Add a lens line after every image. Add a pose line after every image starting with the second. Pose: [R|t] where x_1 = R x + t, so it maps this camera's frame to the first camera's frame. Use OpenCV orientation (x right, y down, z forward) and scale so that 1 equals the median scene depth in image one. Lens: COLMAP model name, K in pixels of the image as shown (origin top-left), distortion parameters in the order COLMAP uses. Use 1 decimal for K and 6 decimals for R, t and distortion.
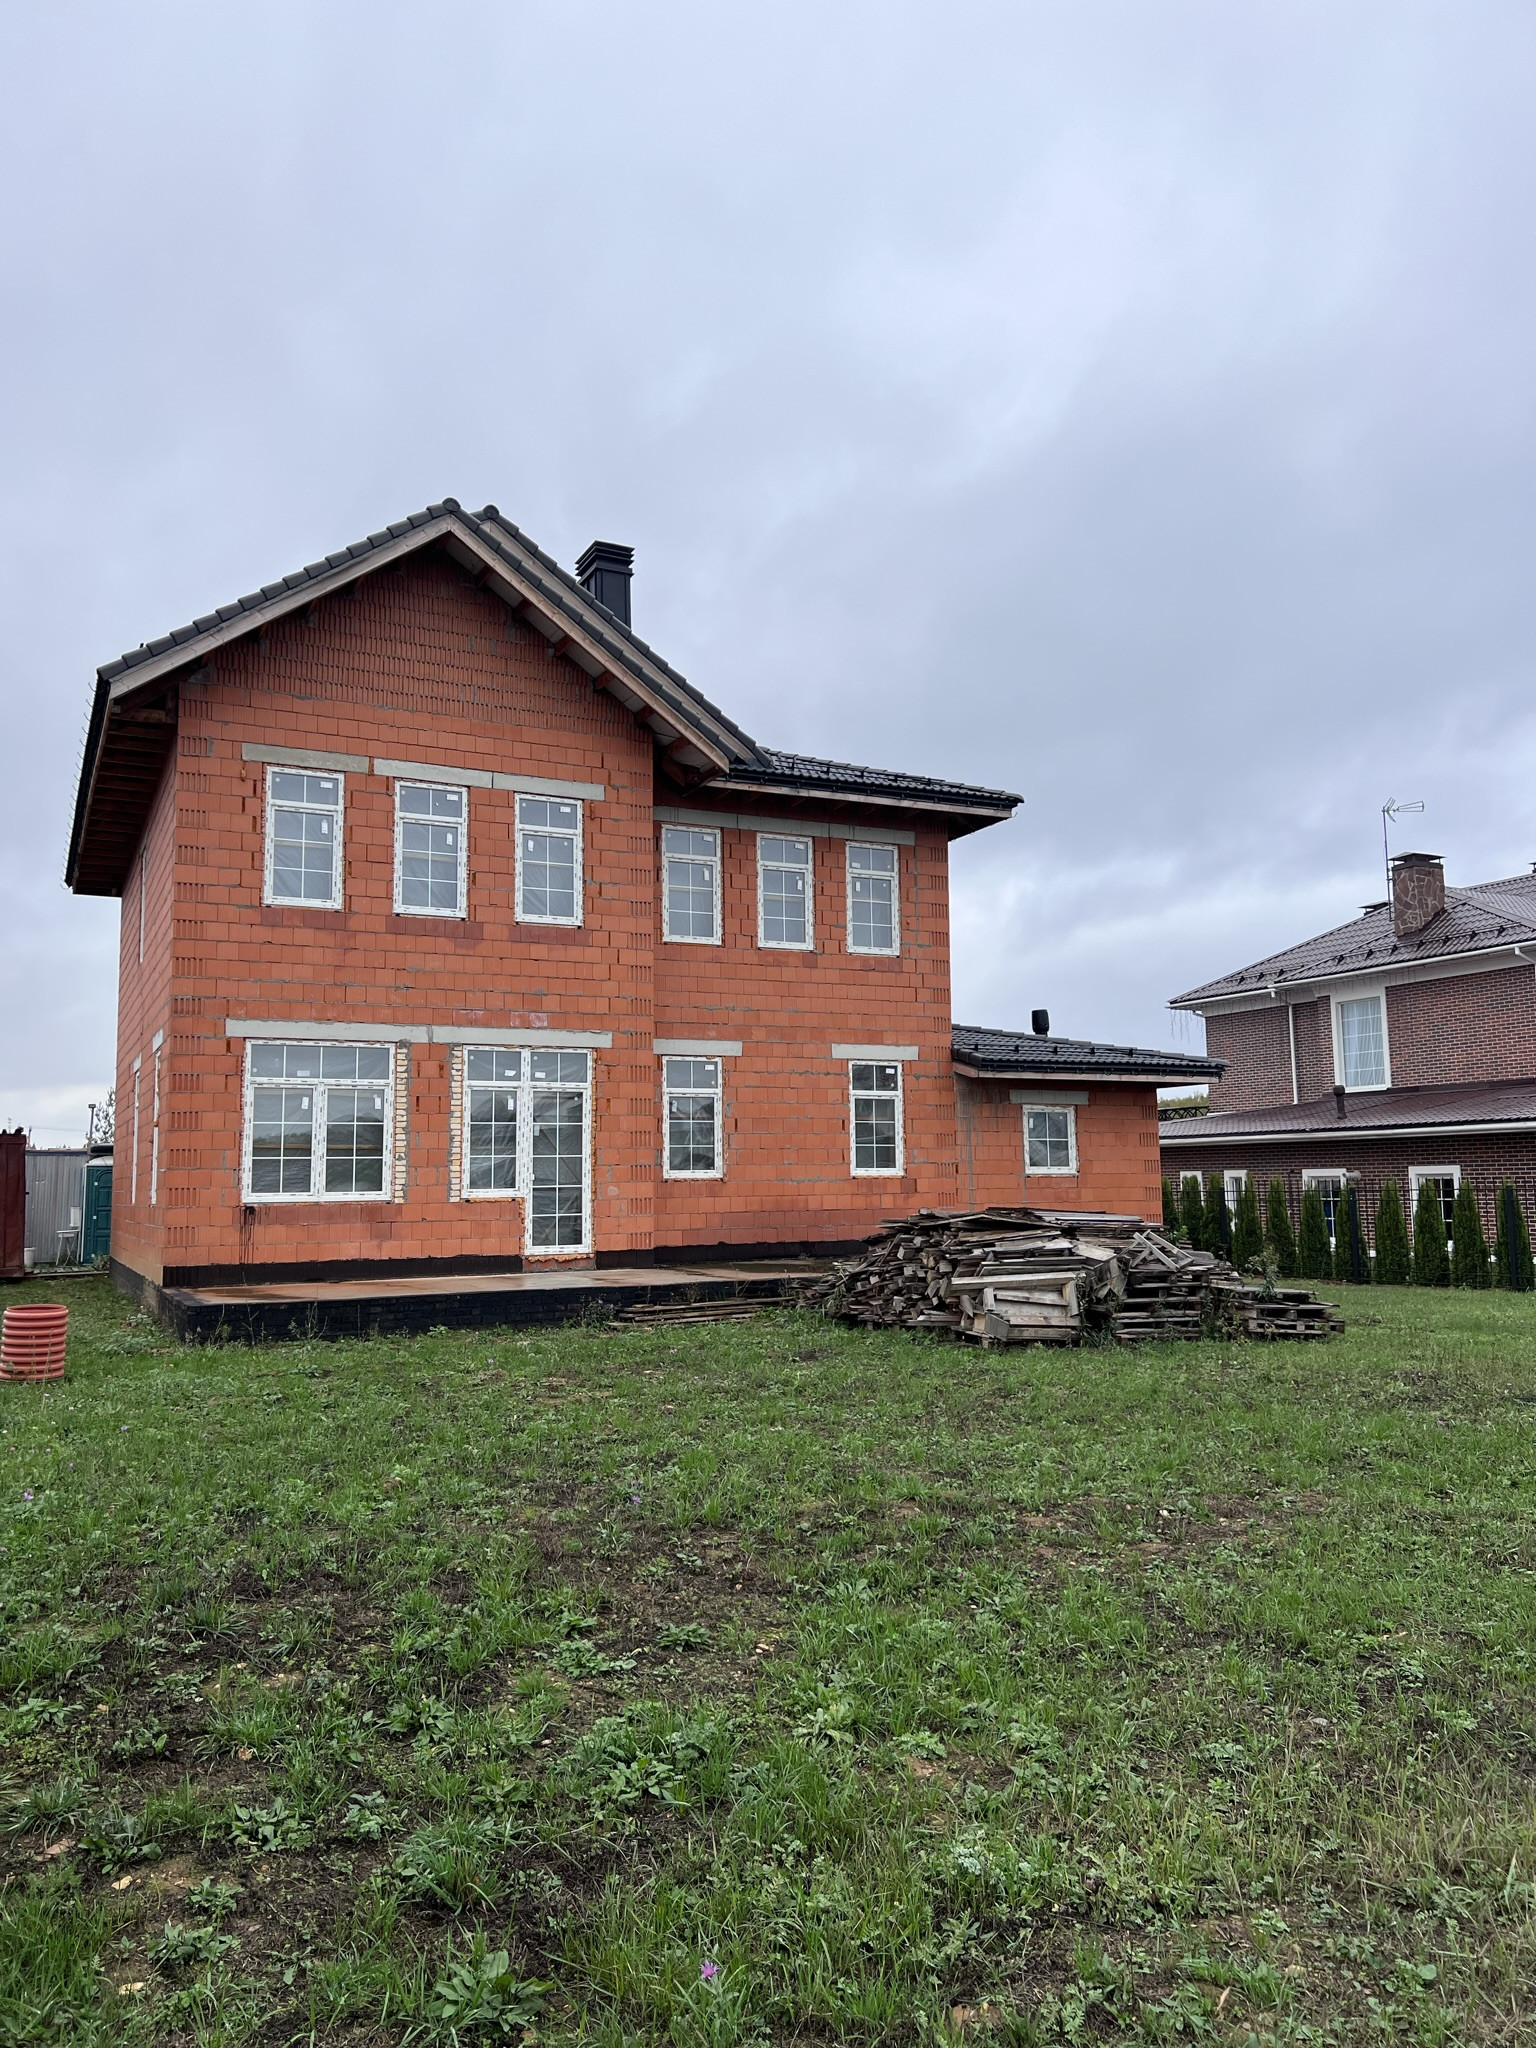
lens RADIAL K [[1536.2, 0, 769.3], [0, 1536.2, 1026.3], [0, 0, 1]] dist [0.066564, -0.073640]
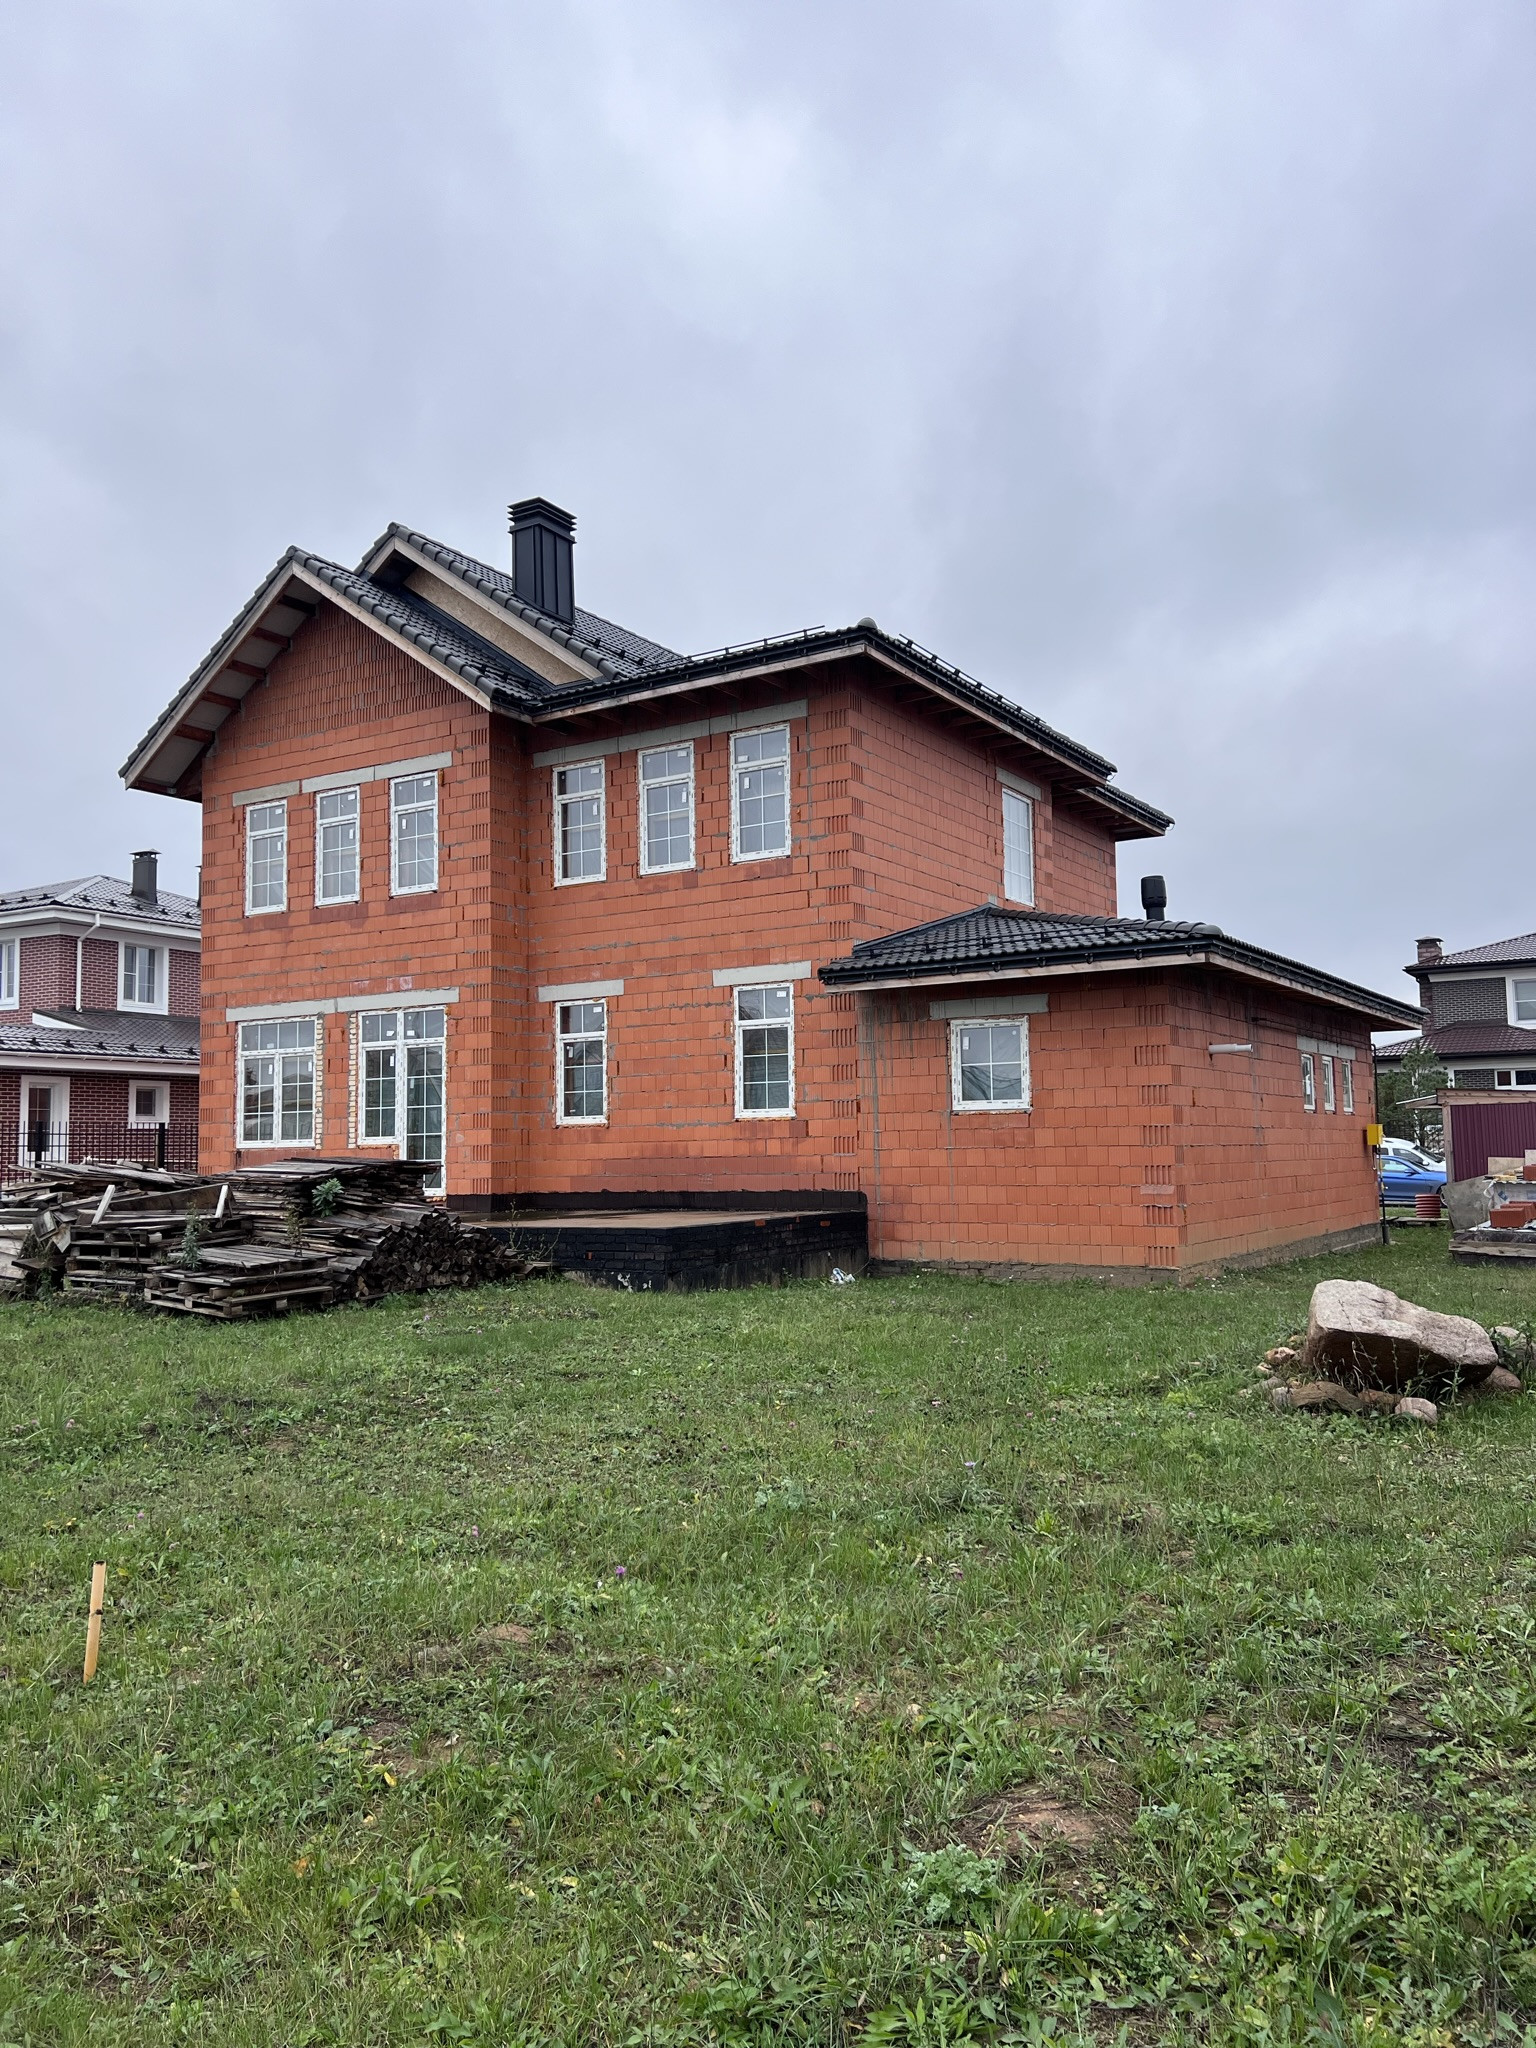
lens RADIAL K [[1536.2, 0, 776.9], [0, 1536.2, 1034.2], [0, 0, 1]] dist [0.066564, -0.073640]
pose [[0.532117, -0.061927, -0.844403, 0.981167], [0.096698, 0.995241, -0.012053, 0.076109], [0.841131, -0.075238, 0.535572, 0.677652]]
